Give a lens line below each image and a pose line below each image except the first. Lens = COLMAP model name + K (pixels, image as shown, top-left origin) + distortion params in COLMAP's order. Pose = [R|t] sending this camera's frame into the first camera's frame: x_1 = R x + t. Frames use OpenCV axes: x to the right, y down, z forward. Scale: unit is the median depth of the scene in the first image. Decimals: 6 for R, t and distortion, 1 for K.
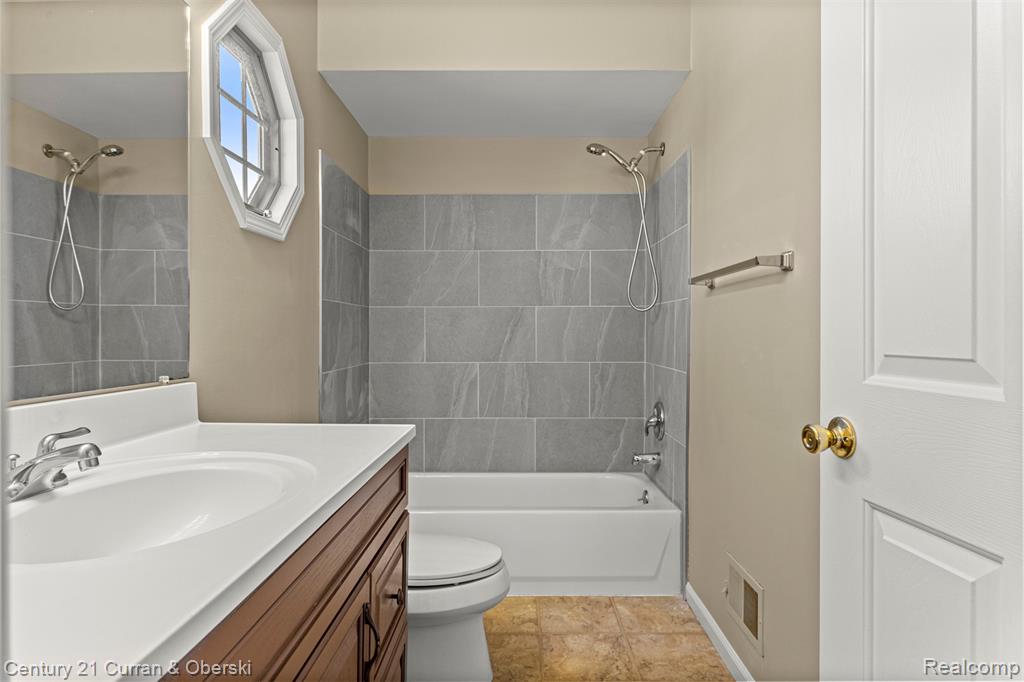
lens RADIAL K [[591.3, 0, 511.3], [0, 591.3, 341.1], [0, 0, 1]] dist [-0.001793, 0.001471]
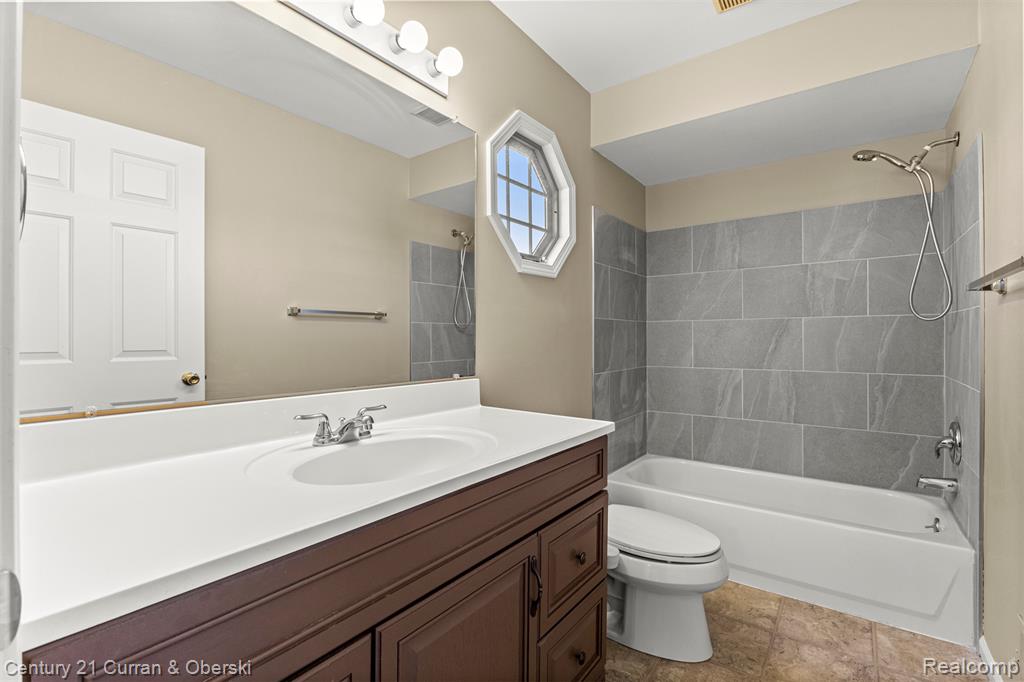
lens RADIAL K [[458.7, 0, 512.4], [0, 458.7, 338.5], [0, 0, 1]] dist [-0.005276, -0.001160]
pose [[0.809293, -0.000959, -0.587405, 0.114657], [-0.006876, 0.999915, -0.011106, -0.010439], [0.587365, 0.013027, 0.809217, 0.050967]]
